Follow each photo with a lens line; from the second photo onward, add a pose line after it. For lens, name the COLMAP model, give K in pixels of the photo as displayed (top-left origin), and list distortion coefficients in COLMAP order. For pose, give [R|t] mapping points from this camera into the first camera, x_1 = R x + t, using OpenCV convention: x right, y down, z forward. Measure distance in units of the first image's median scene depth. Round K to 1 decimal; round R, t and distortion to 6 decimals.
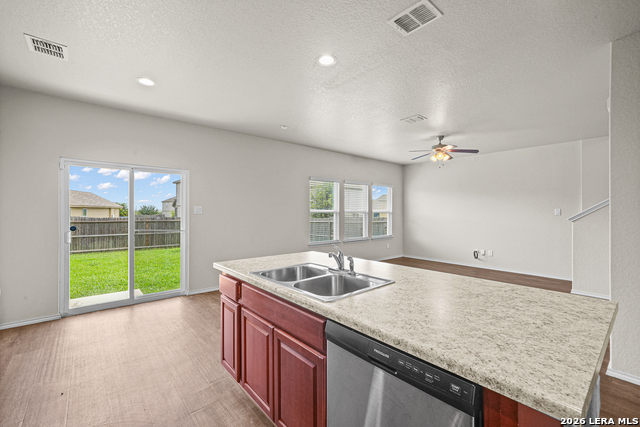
lens RADIAL K [[274.9, 0, 320.0], [0, 274.9, 215.1], [0, 0, 1]] dist [0.002881, 0.004658]
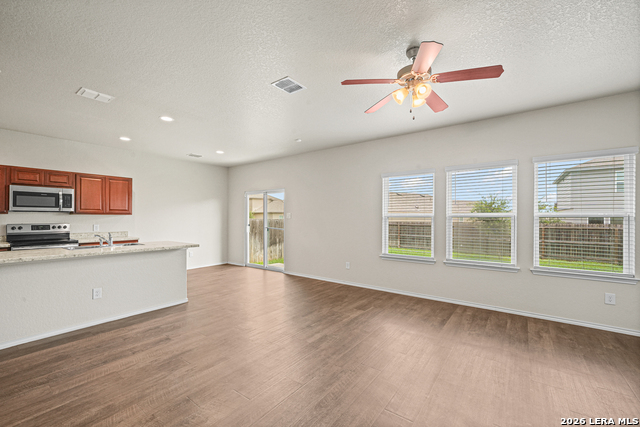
lens RADIAL K [[274.9, 0, 320.0], [0, 274.9, 215.1], [0, 0, 1]] dist [0.002881, 0.004658]
pose [[0.216799, -0.009001, -0.976175, 0.934276], [-0.008923, 0.999897, -0.011202, -0.005725], [0.976176, 0.011139, 0.216696, 0.808850]]
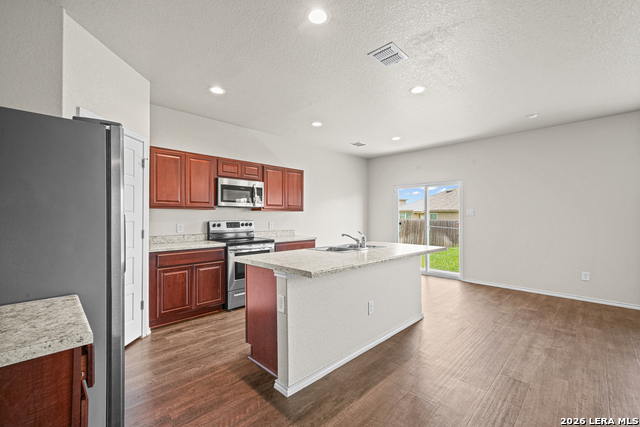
lens RADIAL K [[274.9, 0, 320.0], [0, 274.9, 215.1], [0, 0, 1]] dist [0.002881, 0.004658]
pose [[0.080270, -0.003625, -0.996767, 0.661030], [-0.009885, 0.999941, -0.004432, 0.006108], [0.996724, 0.010209, 0.080230, 0.245912]]
